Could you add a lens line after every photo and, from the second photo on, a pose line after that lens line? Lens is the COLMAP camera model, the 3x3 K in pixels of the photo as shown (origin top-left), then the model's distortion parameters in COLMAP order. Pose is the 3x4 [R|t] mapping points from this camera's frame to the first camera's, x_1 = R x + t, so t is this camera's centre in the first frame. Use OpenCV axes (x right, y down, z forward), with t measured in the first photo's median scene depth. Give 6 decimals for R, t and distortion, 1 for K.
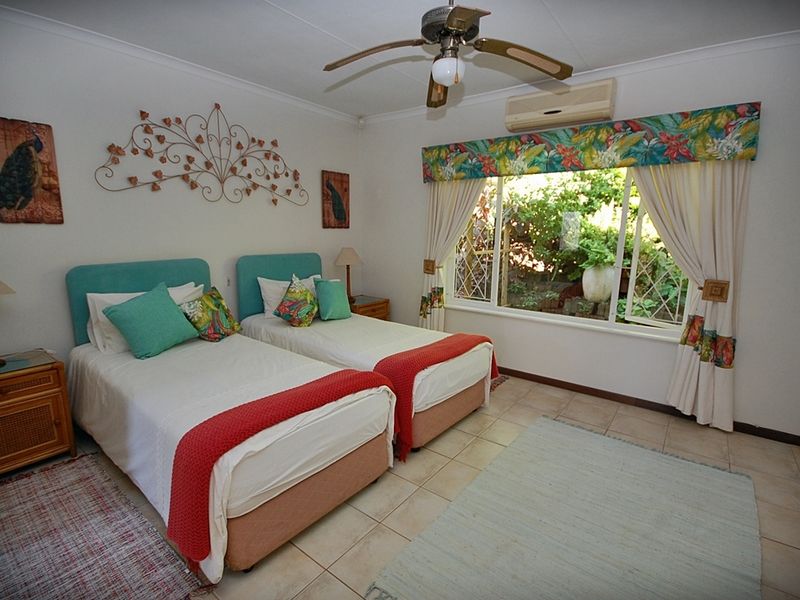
lens RADIAL K [[402.5, 0, 398.6], [0, 402.5, 300.4], [0, 0, 1]] dist [0.029725, -0.002168]
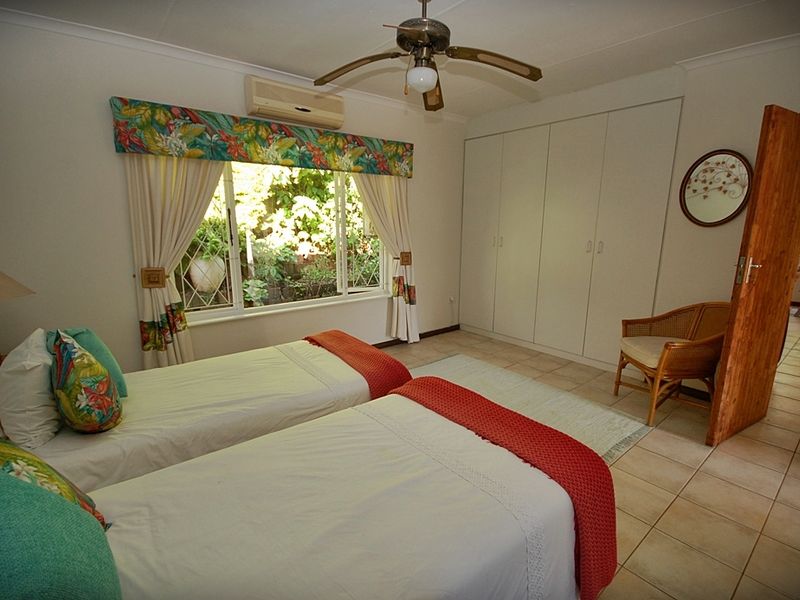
lens RADIAL K [[402.5, 0, 401.2], [0, 402.5, 301.5], [0, 0, 1]] dist [0.029725, -0.002168]
pose [[0.233923, -0.208354, 0.949668, -0.628149], [0.176295, 0.969666, 0.169317, -0.109535], [-0.956138, 0.127815, 0.263559, 0.518313]]
